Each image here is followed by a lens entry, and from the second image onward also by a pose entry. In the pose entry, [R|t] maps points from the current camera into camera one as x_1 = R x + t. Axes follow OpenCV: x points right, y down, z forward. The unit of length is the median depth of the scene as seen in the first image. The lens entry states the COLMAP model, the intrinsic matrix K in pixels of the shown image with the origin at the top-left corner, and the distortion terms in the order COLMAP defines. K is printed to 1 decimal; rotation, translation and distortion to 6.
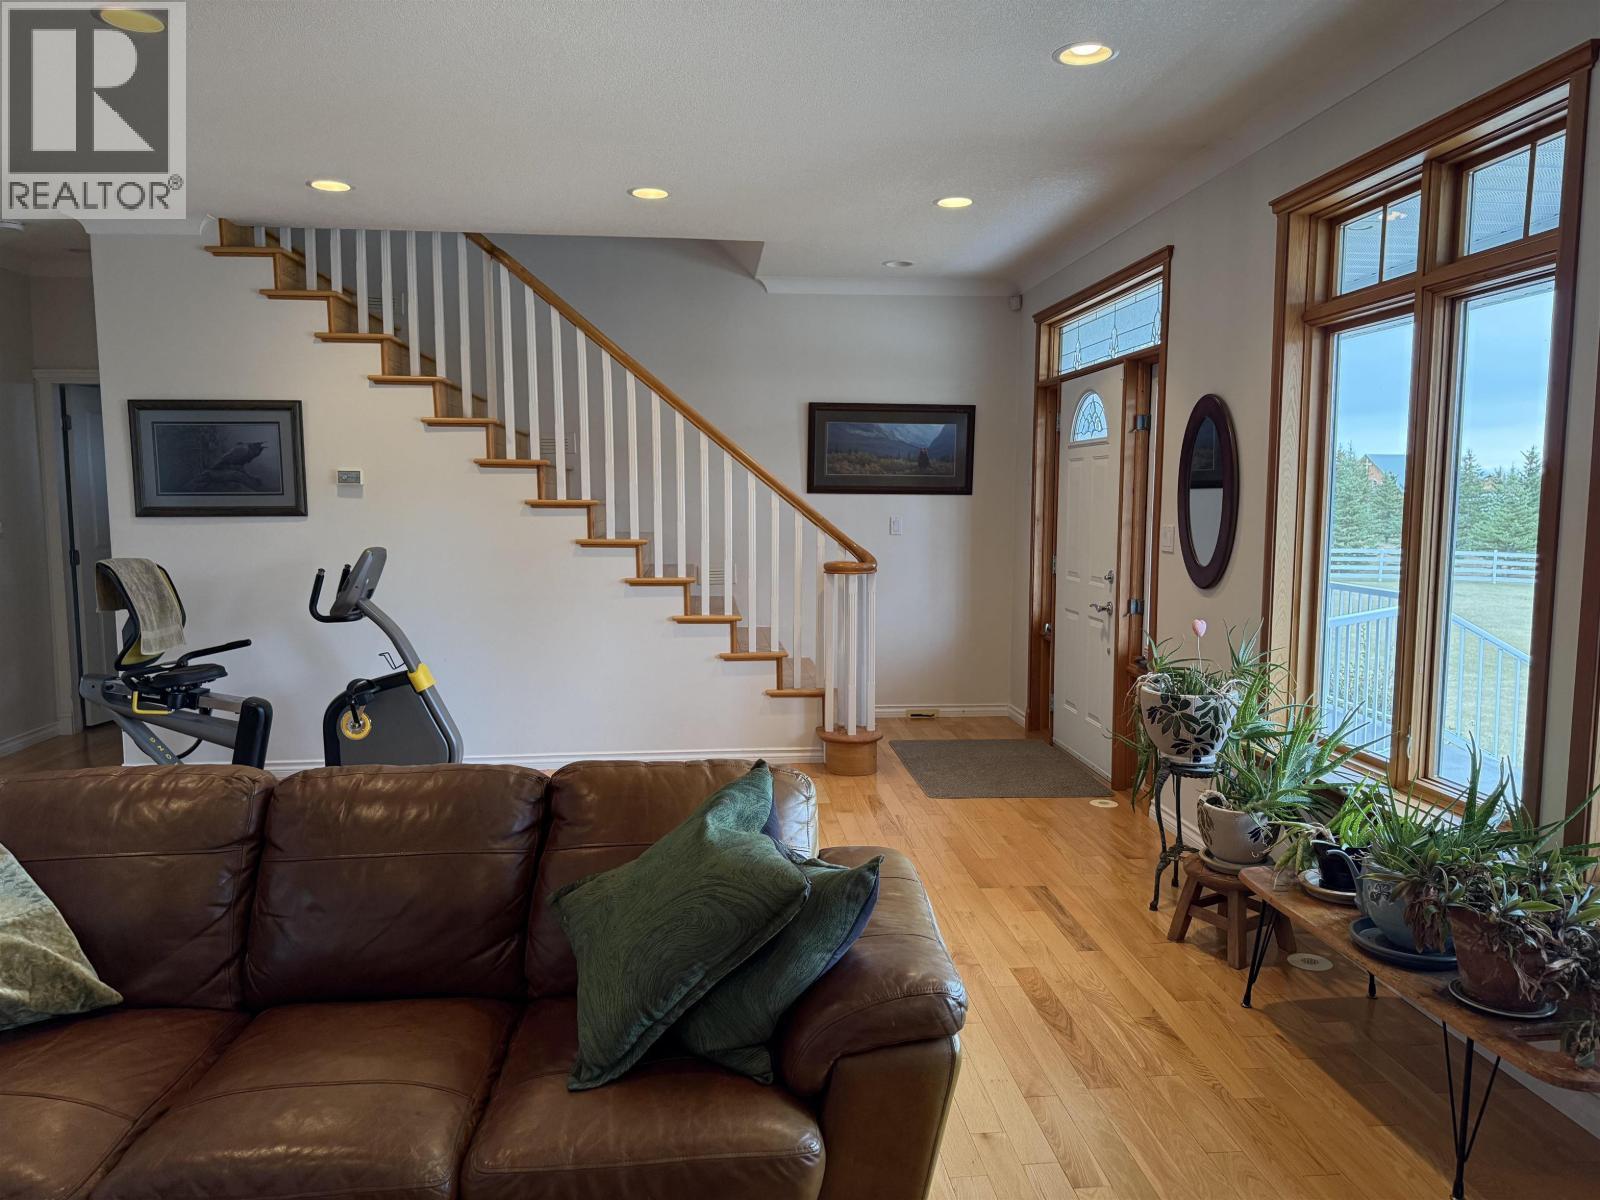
lens RADIAL K [[1210.9, 0, 811.6], [0, 1210.9, 603.3], [0, 0, 1]] dist [0.087796, -0.089439]
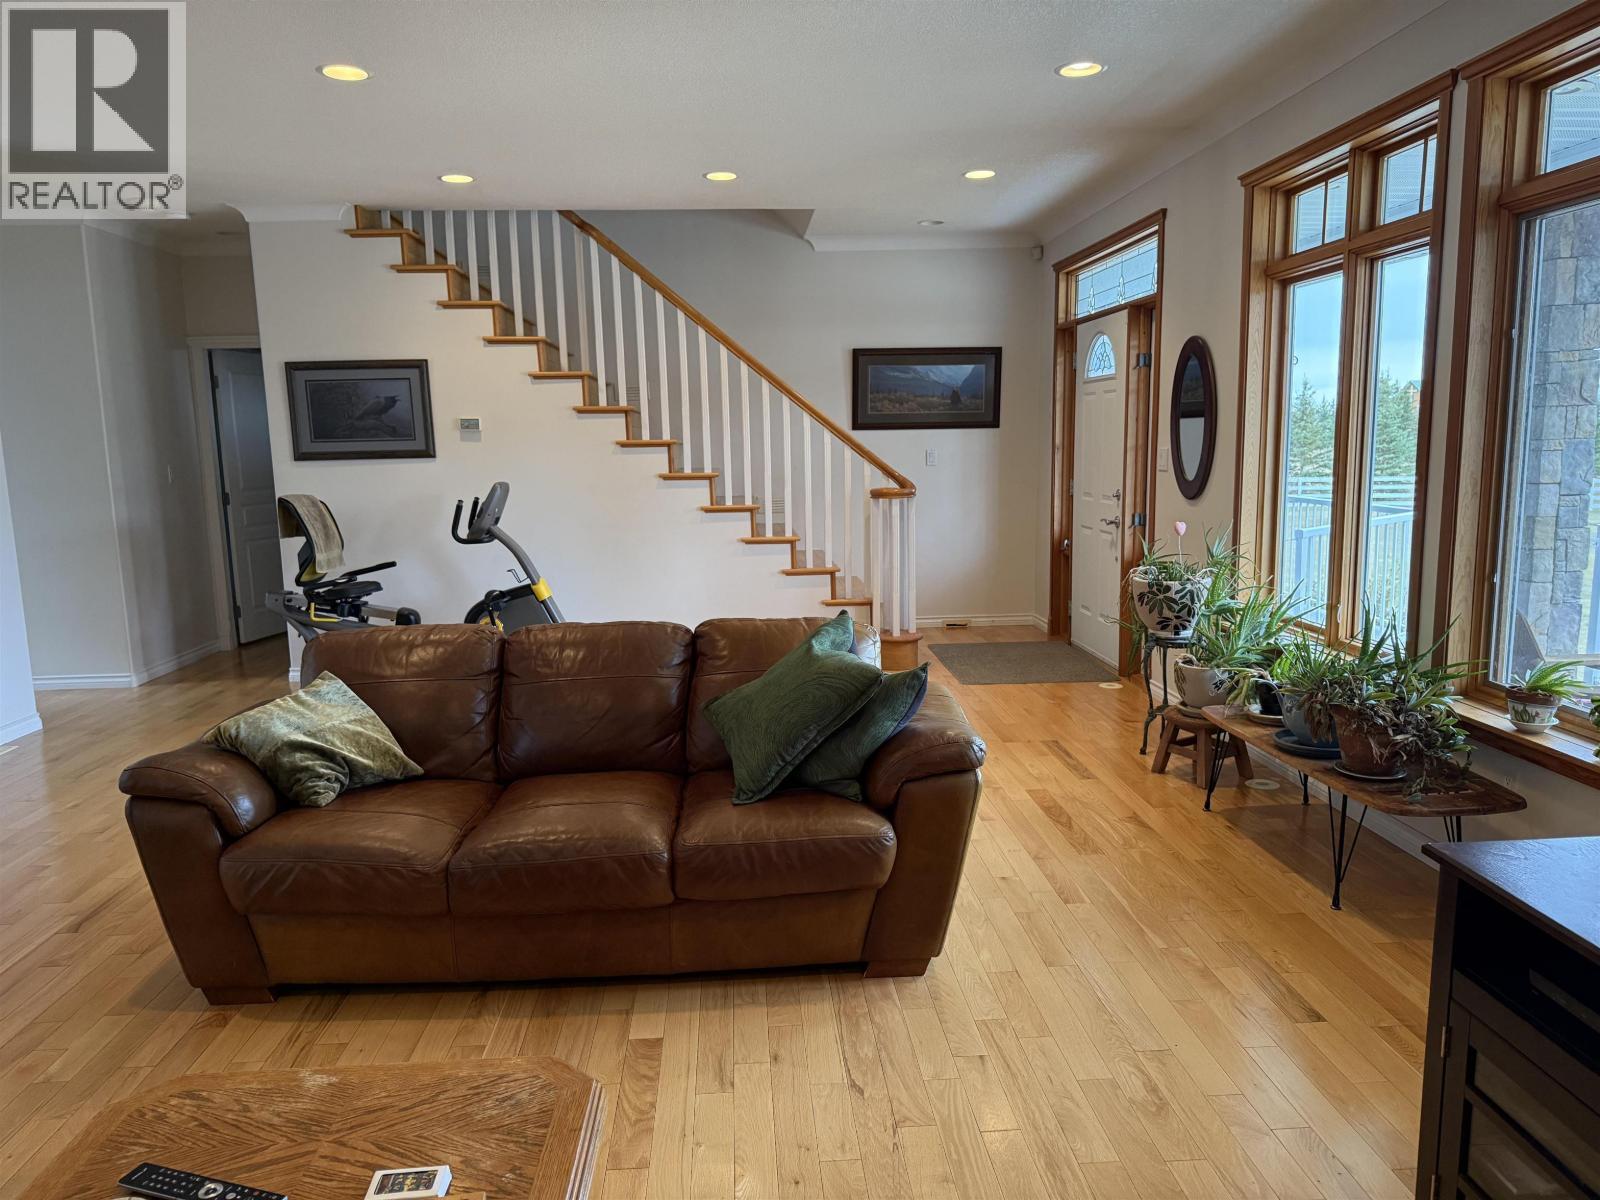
lens RADIAL K [[1208.6, 0, 799.8], [0, 1208.6, 610.5], [0, 0, 1]] dist [0.135075, -0.218263]
pose [[0.999133, -0.016993, -0.037997, -0.022382], [0.018977, 0.998442, 0.052481, 0.030172], [0.037046, -0.053156, 0.997899, -0.252986]]
